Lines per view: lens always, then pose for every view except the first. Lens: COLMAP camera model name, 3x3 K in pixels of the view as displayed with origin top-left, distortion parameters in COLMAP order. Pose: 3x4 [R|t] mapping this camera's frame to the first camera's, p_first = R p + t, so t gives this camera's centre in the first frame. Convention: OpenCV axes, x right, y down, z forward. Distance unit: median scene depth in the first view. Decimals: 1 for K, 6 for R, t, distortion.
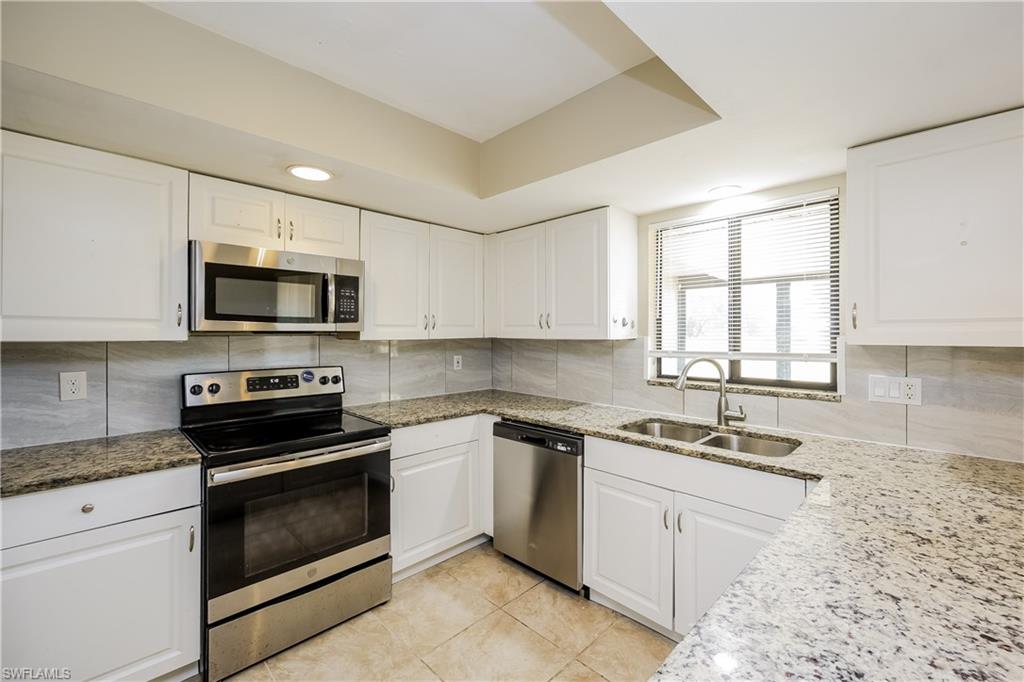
lens RADIAL K [[436.4, 0, 512.8], [0, 436.4, 337.8], [0, 0, 1]] dist [-0.001513, -0.000084]
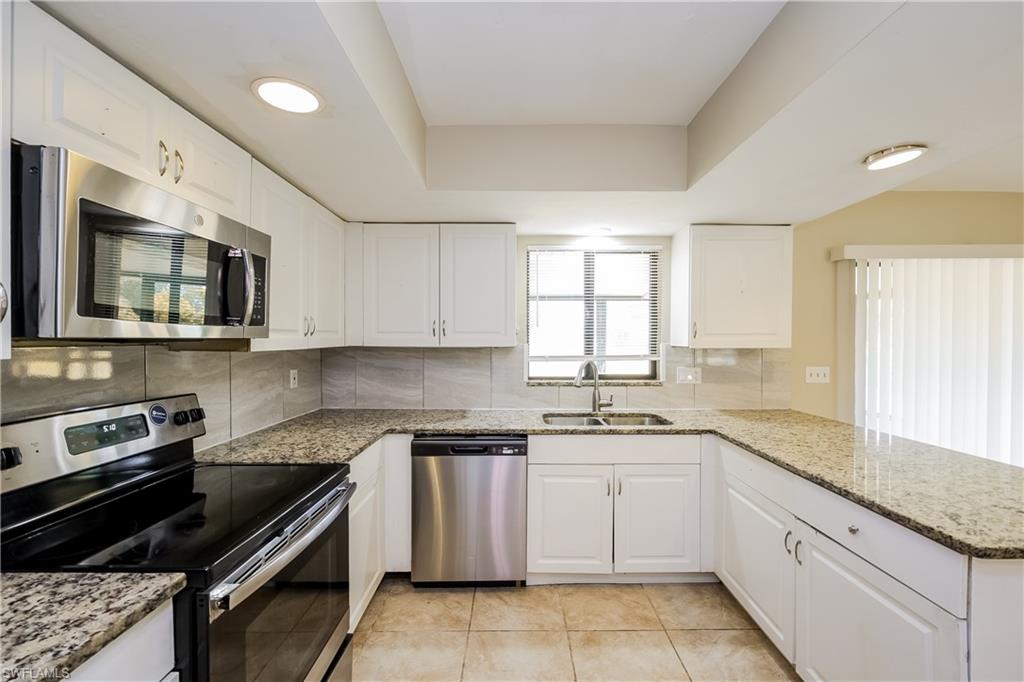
lens RADIAL K [[436.4, 0, 531.9], [0, 436.4, 349.9], [0, 0, 1]] dist [-0.001513, -0.000084]
pose [[0.689864, -0.015871, 0.723765, -0.583120], [0.006864, 0.999858, 0.015383, -0.005214], [-0.723907, -0.005644, 0.689875, 0.237928]]
